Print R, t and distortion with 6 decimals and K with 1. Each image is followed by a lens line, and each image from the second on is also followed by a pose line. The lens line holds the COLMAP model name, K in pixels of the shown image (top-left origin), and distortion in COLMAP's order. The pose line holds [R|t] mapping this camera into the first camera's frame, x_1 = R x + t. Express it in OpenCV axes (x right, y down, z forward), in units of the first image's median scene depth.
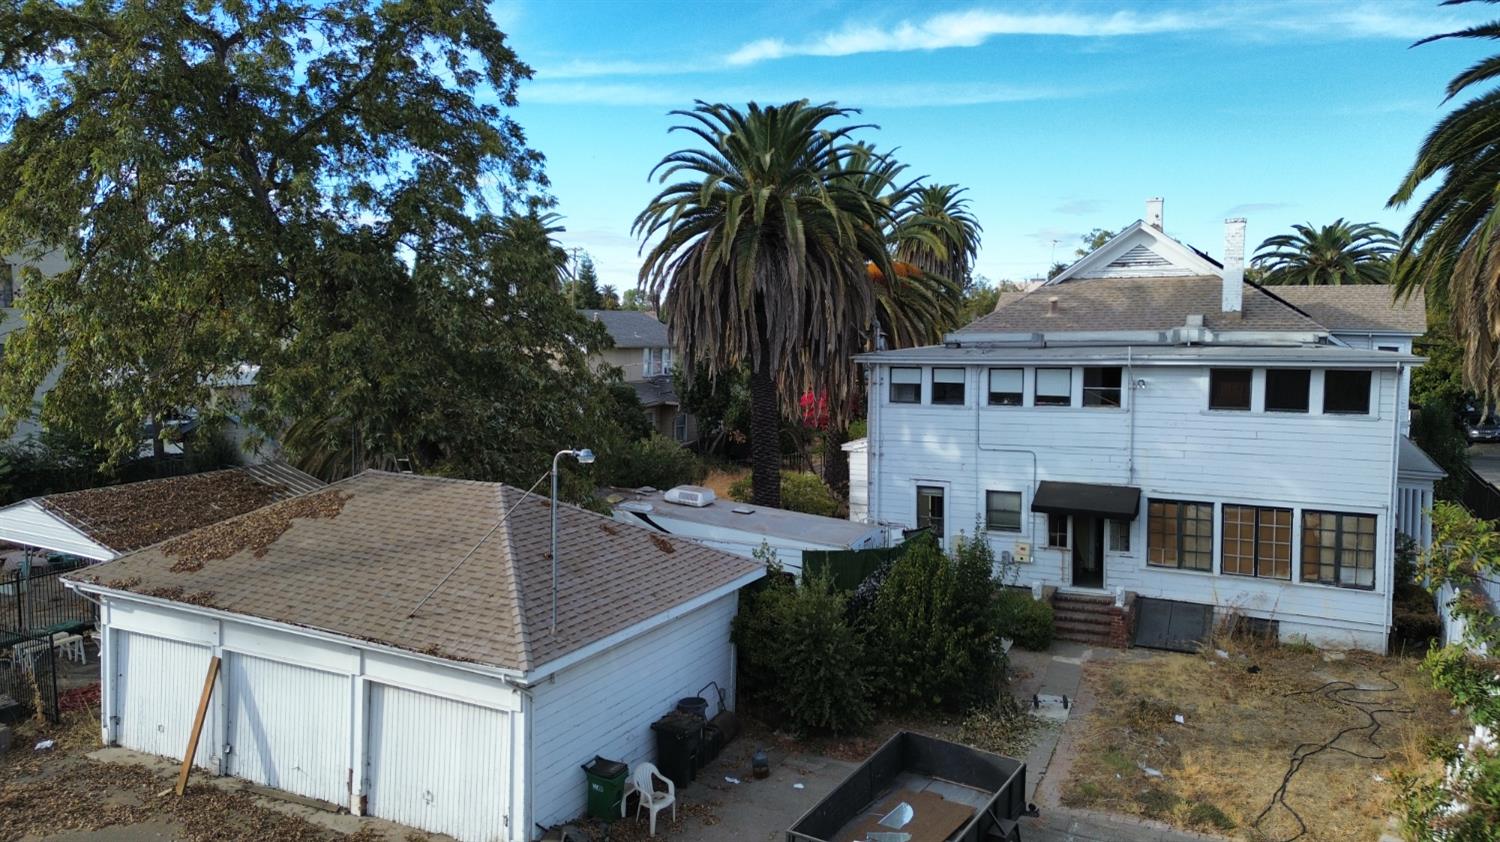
lens RADIAL K [[1059.7, 0, 747.7], [0, 1059.7, 417.7], [0, 0, 1]] dist [0.045394, -0.034625]
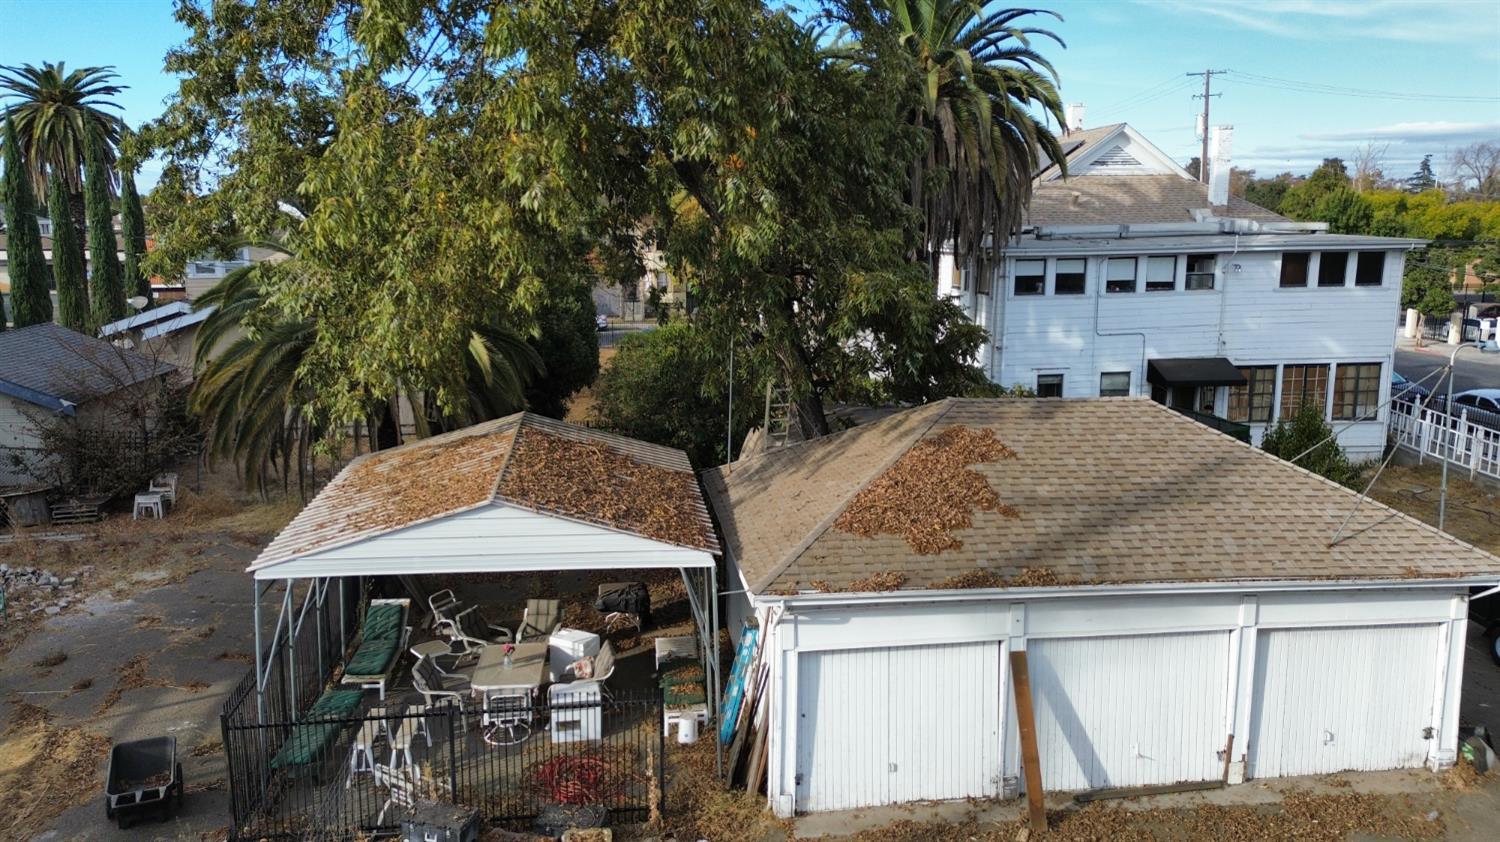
lens RADIAL K [[1059.7, 0, 747.3], [0, 1059.7, 417.4], [0, 0, 1]] dist [0.045394, -0.034625]
pose [[0.820159, -0.106391, 0.562156, -0.743567], [0.055189, 0.992688, 0.107353, -0.024371], [-0.569467, -0.057021, 0.820034, 0.344852]]
